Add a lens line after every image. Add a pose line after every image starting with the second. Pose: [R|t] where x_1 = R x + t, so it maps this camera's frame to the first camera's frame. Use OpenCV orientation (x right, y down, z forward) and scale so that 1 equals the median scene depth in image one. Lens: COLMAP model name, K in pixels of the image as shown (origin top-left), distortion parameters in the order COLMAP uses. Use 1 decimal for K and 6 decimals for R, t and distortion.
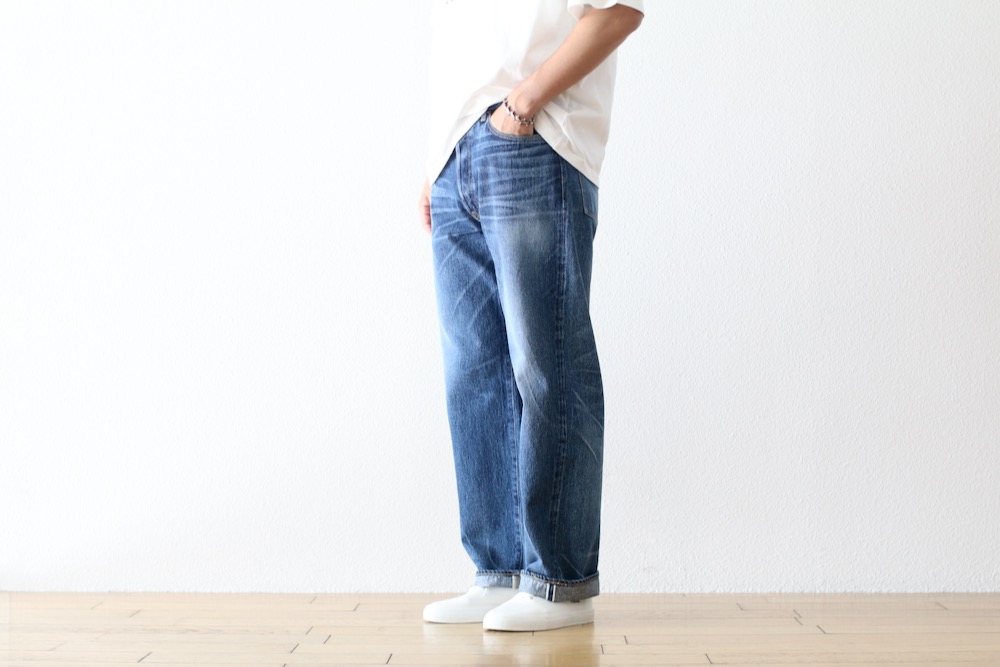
lens RADIAL K [[2372.2, 0, 508.4], [0, 2372.2, 331.0], [0, 0, 1]] dist [-0.150177, 0.000000]
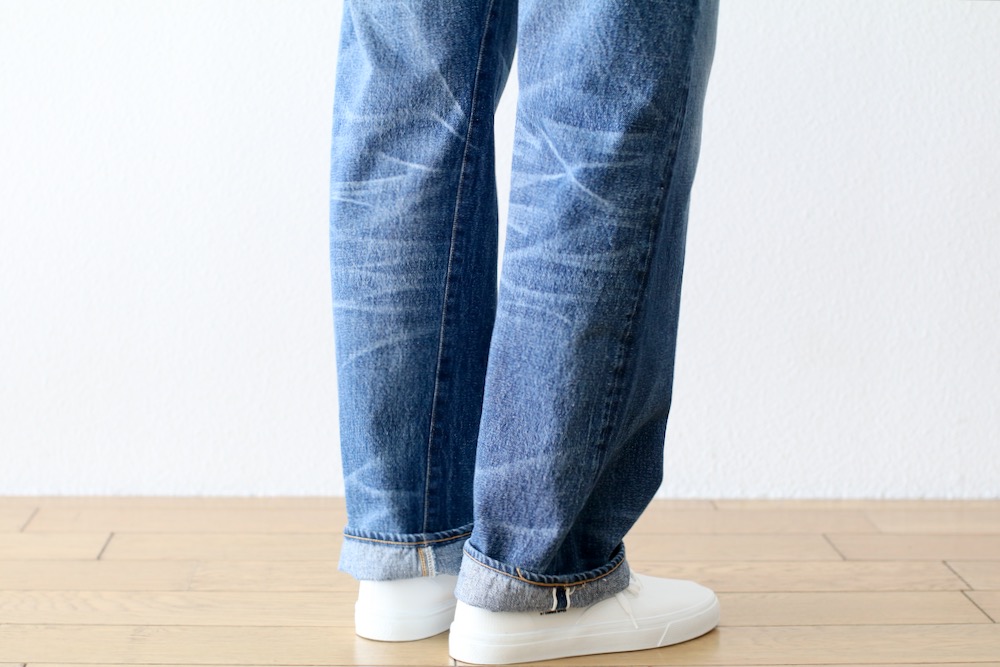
lens RADIAL K [[2372.2, 0, 491.8], [0, 2372.2, 335.7], [0, 0, 1]] dist [-0.150177, 0.000000]
pose [[0.998420, 0.005707, 0.055897, -0.008120], [-0.012922, 0.991485, 0.129576, 0.002083], [-0.054681, -0.130094, 0.989993, 0.459865]]
